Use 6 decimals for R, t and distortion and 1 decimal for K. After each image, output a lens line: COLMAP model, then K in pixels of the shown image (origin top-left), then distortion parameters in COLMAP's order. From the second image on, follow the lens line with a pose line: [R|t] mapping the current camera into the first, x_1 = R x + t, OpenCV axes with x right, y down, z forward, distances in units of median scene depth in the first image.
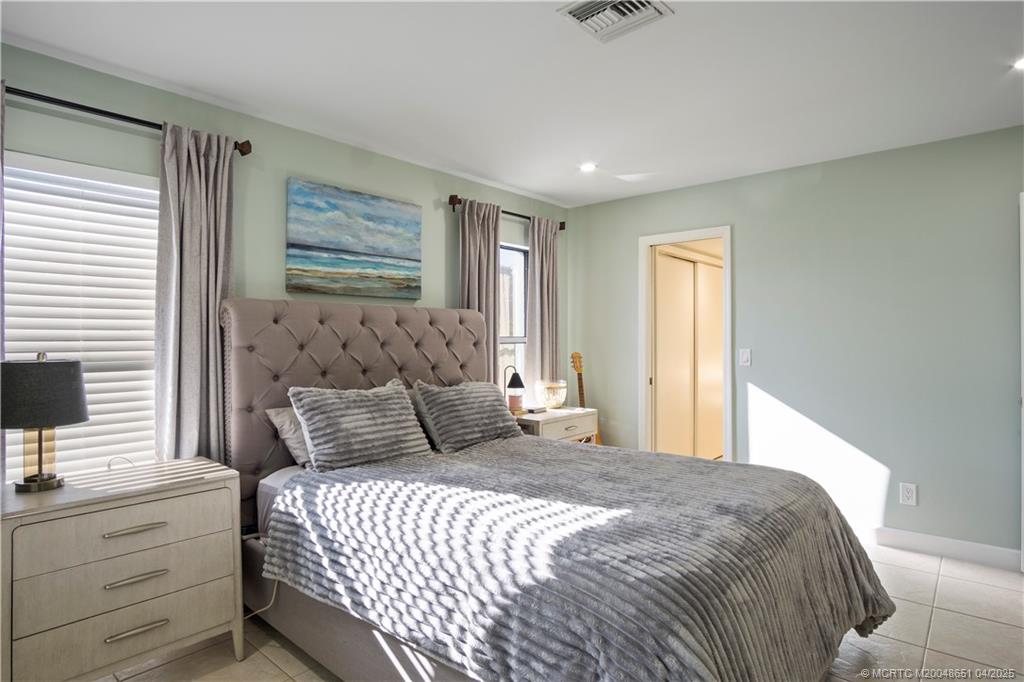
lens RADIAL K [[549.6, 0, 513.3], [0, 549.6, 338.3], [0, 0, 1]] dist [-0.022155, -0.001058]
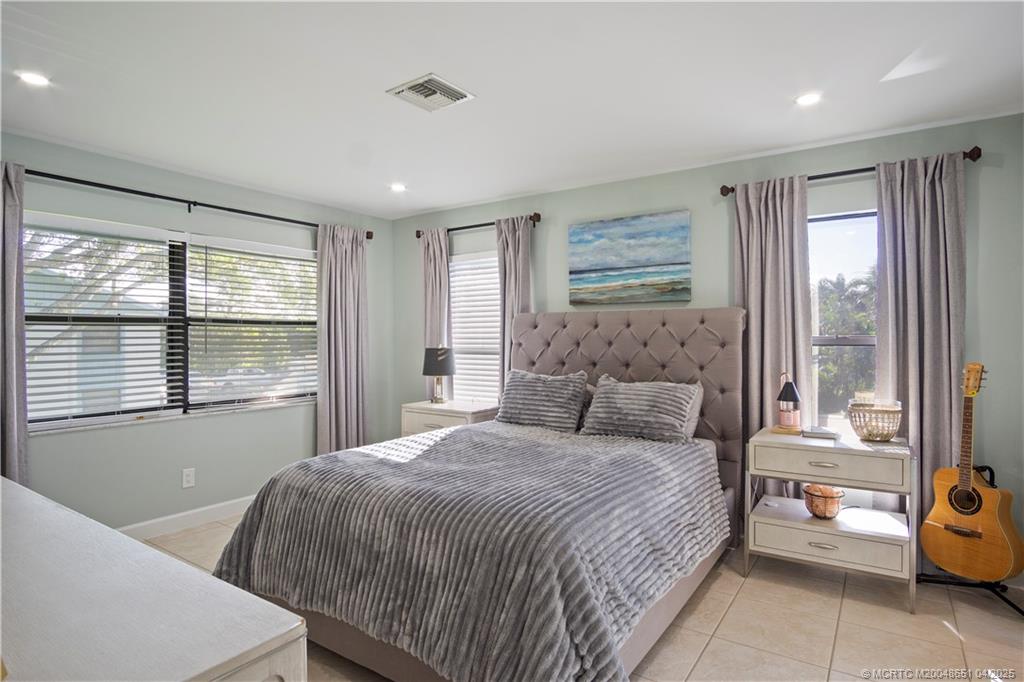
lens RADIAL K [[549.6, 0, 515.2], [0, 549.6, 342.2], [0, 0, 1]] dist [-0.022155, -0.001058]
pose [[0.136855, 0.015292, -0.990473, 0.896247], [0.003723, 0.999866, 0.015952, -0.011156], [0.990584, -0.005871, 0.136780, 0.597737]]
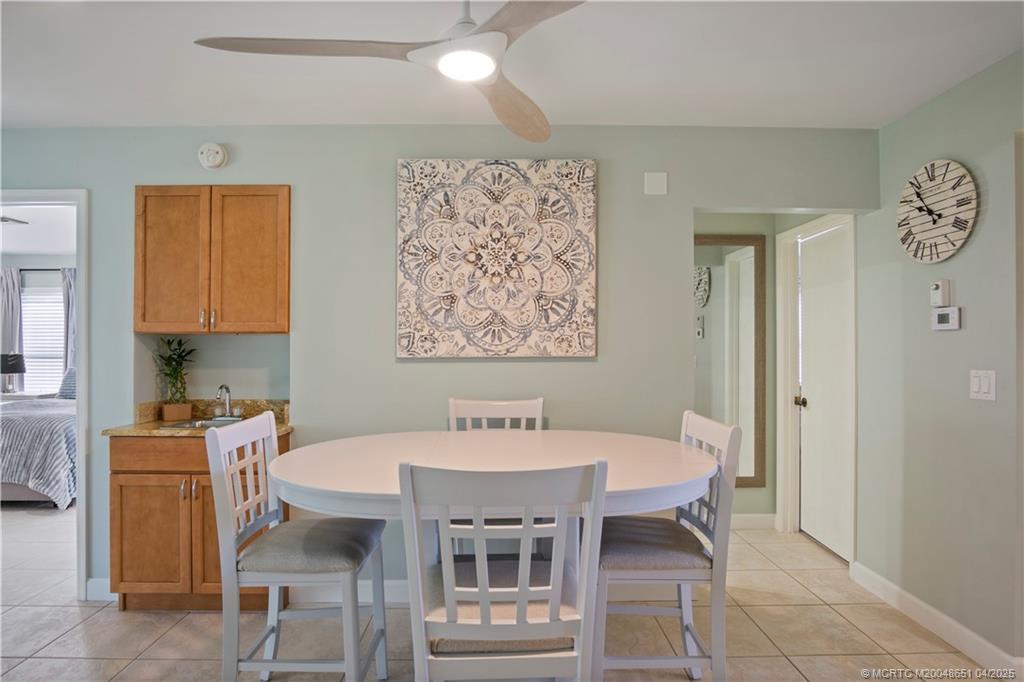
lens RADIAL K [[549.6, 0, 510.4], [0, 549.6, 340.2], [0, 0, 1]] dist [-0.022155, -0.001058]
pose [[0.678541, 0.010086, -0.734494, 2.135507], [-0.007182, 0.999949, 0.007096, -0.053397], [0.734528, 0.000460, 0.678579, 0.601753]]
